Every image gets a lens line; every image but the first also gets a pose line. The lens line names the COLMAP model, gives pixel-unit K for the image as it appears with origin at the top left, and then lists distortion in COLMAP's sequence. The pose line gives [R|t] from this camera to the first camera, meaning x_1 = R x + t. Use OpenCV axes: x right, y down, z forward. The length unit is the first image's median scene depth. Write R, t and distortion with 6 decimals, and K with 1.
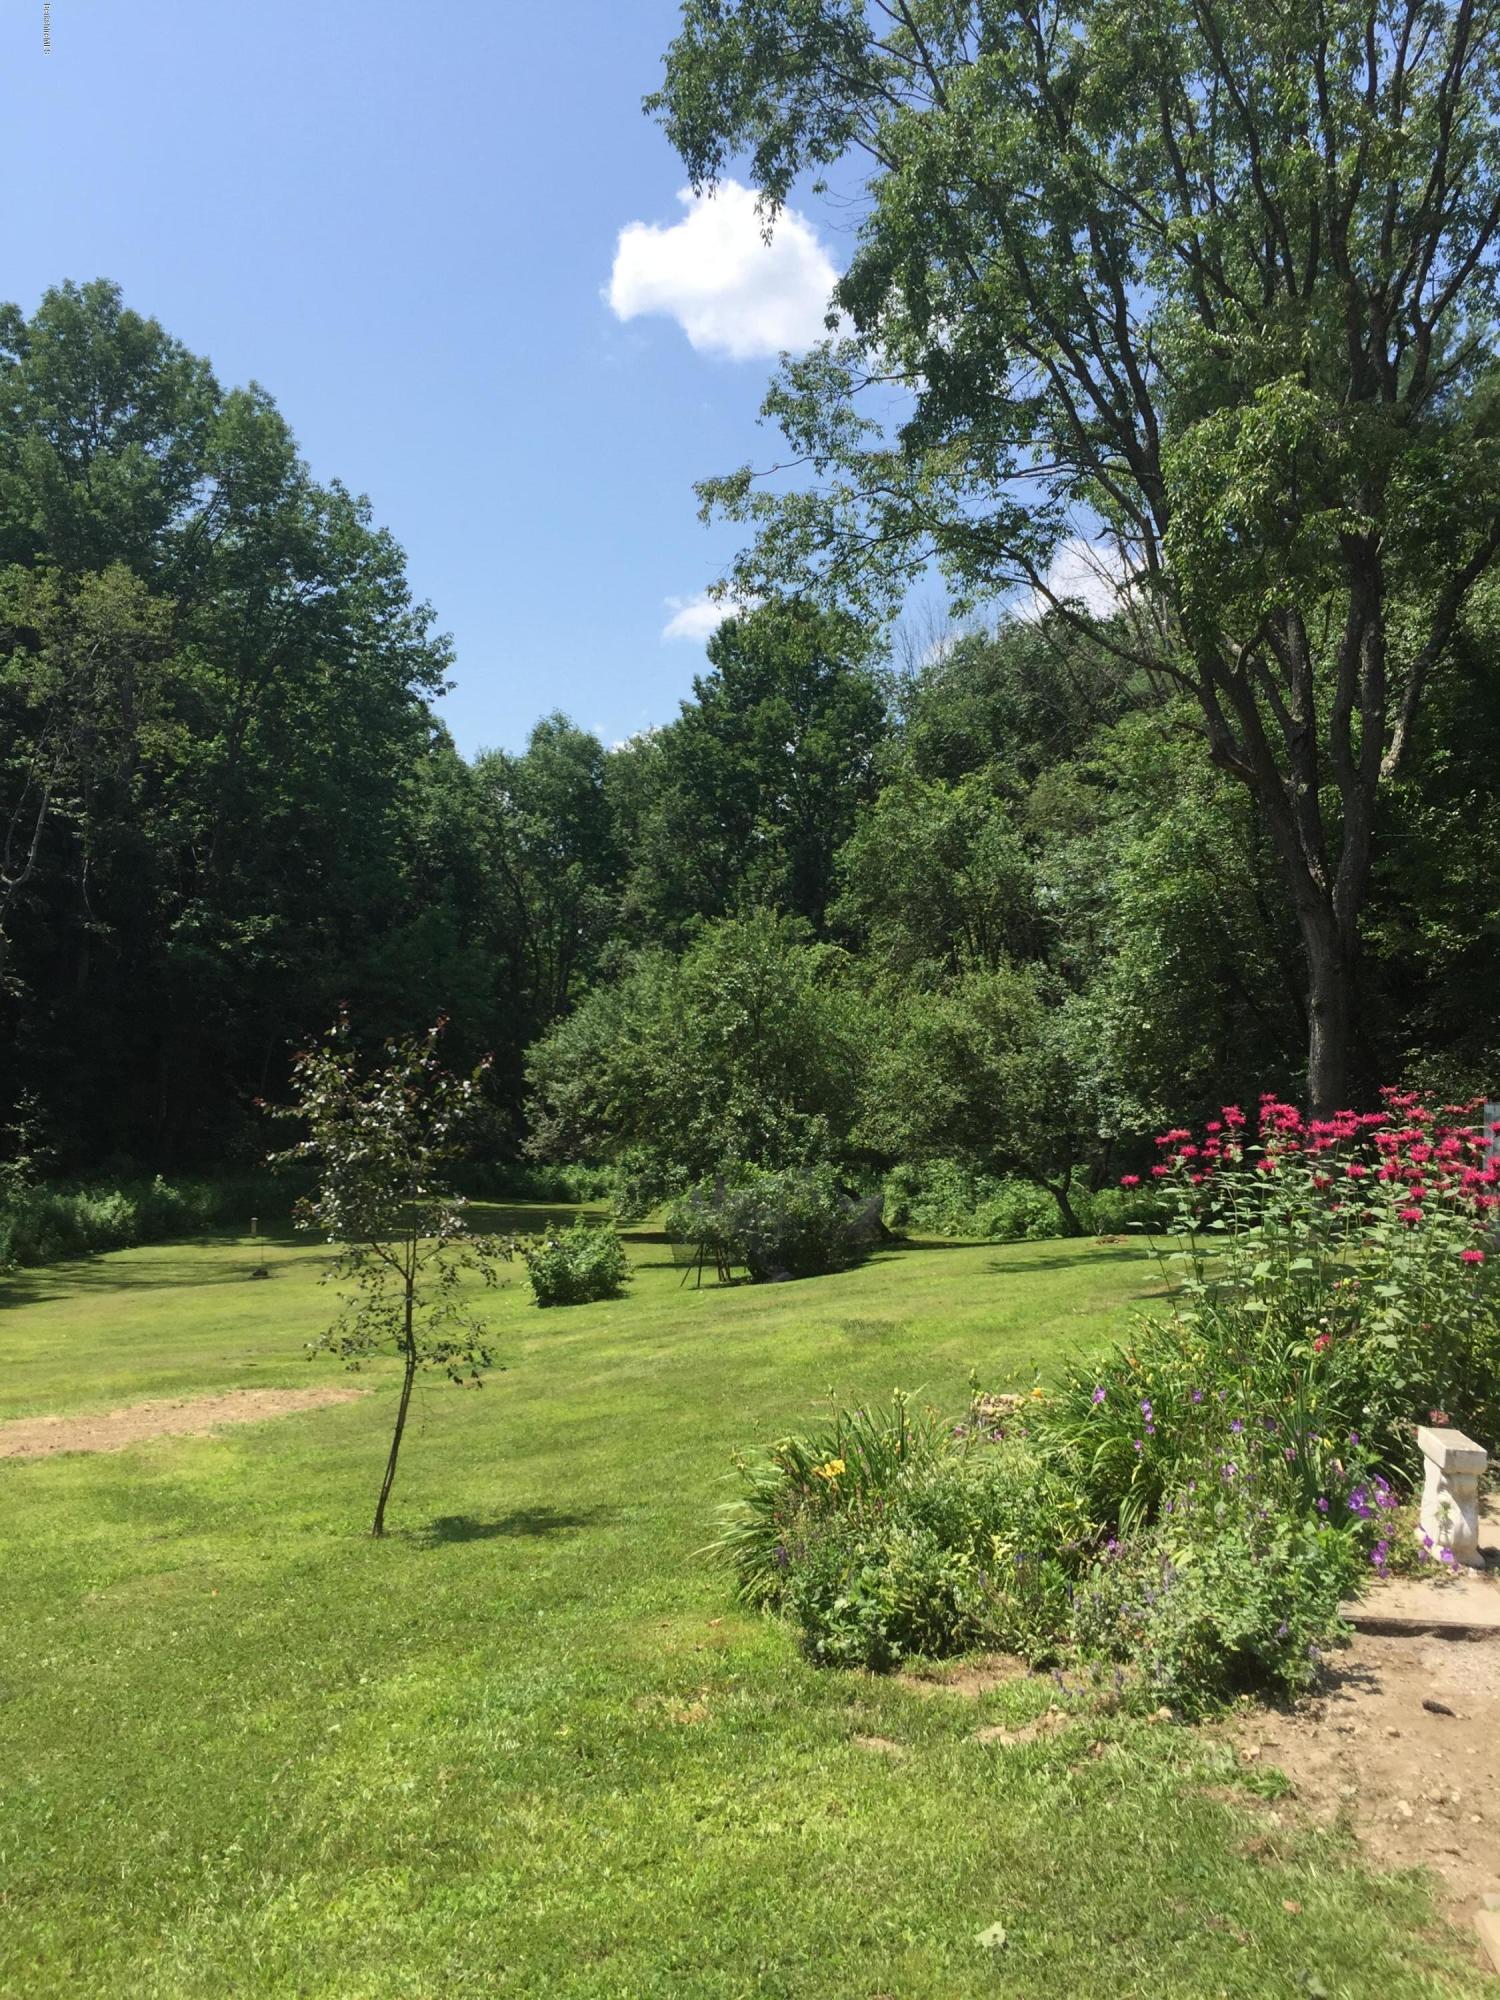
lens RADIAL K [[1713.7, 0, 743.4], [0, 1713.7, 1011.0], [0, 0, 1]] dist [0.080767, -0.115920]
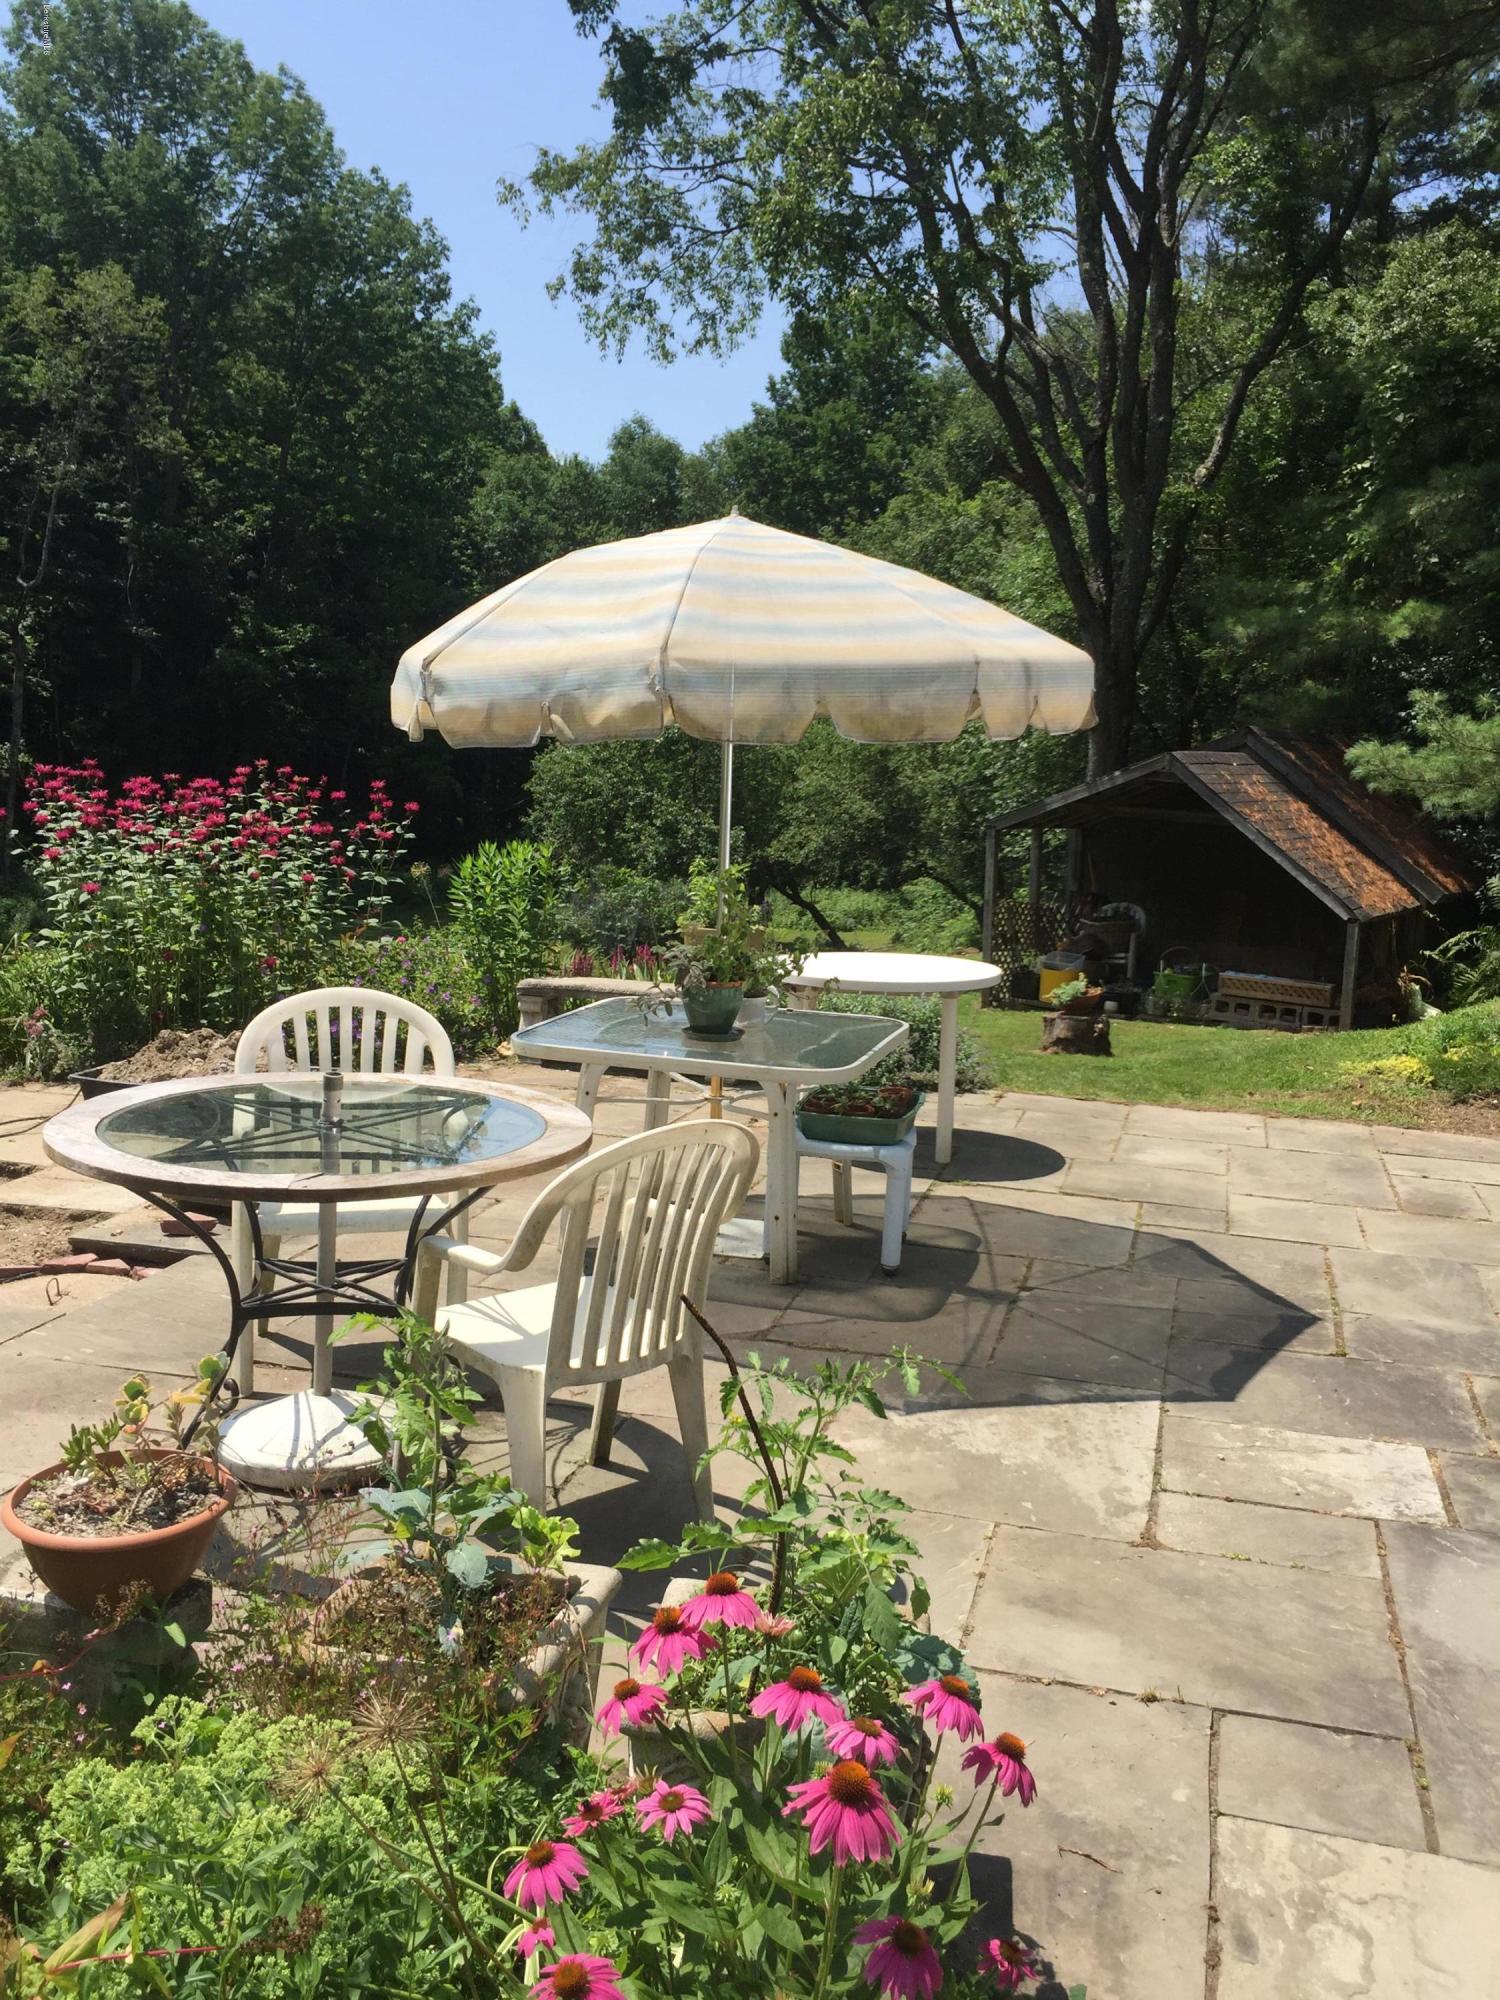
lens RADIAL K [[1713.7, 0, 762.4], [0, 1713.7, 997.1], [0, 0, 1]] dist [0.080767, -0.115920]
pose [[0.994265, 0.033457, -0.101575, 0.102680], [-0.017549, 0.987971, 0.153640, 0.001832], [0.105494, -0.150977, 0.982892, -0.013999]]
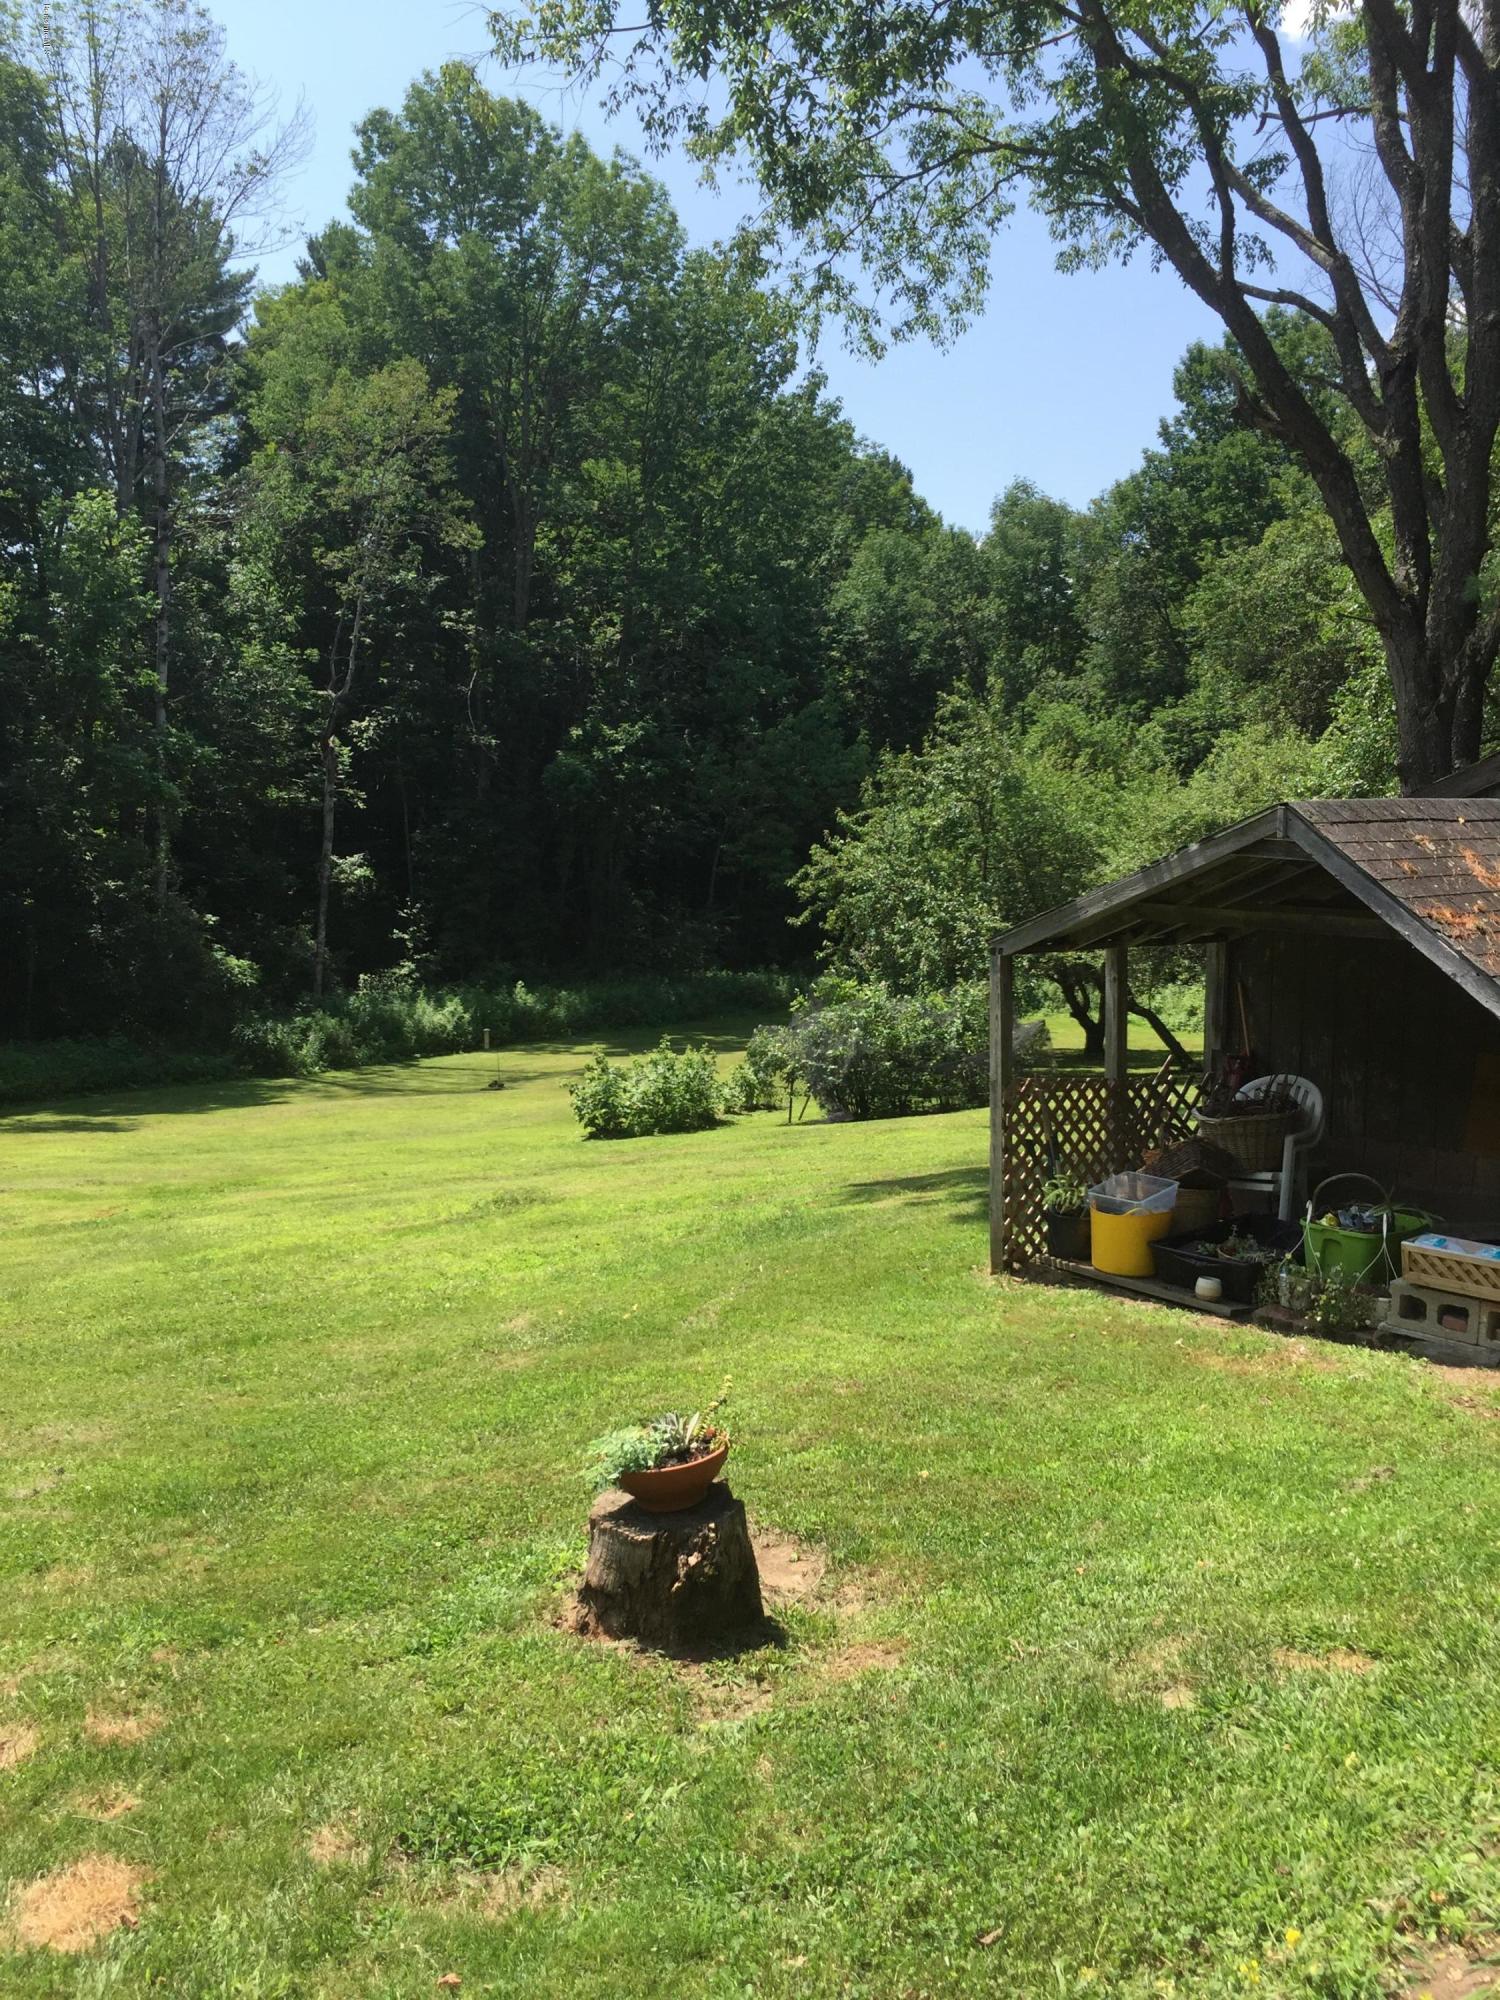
lens RADIAL K [[1713.7, 0, 751.3], [0, 1713.7, 1013.2], [0, 0, 1]] dist [0.080767, -0.115920]
pose [[0.929320, 0.017651, -0.368853, 0.141292], [0.024963, 0.993569, 0.110441, 0.004280], [0.368430, -0.111843, 0.922903, 0.098139]]
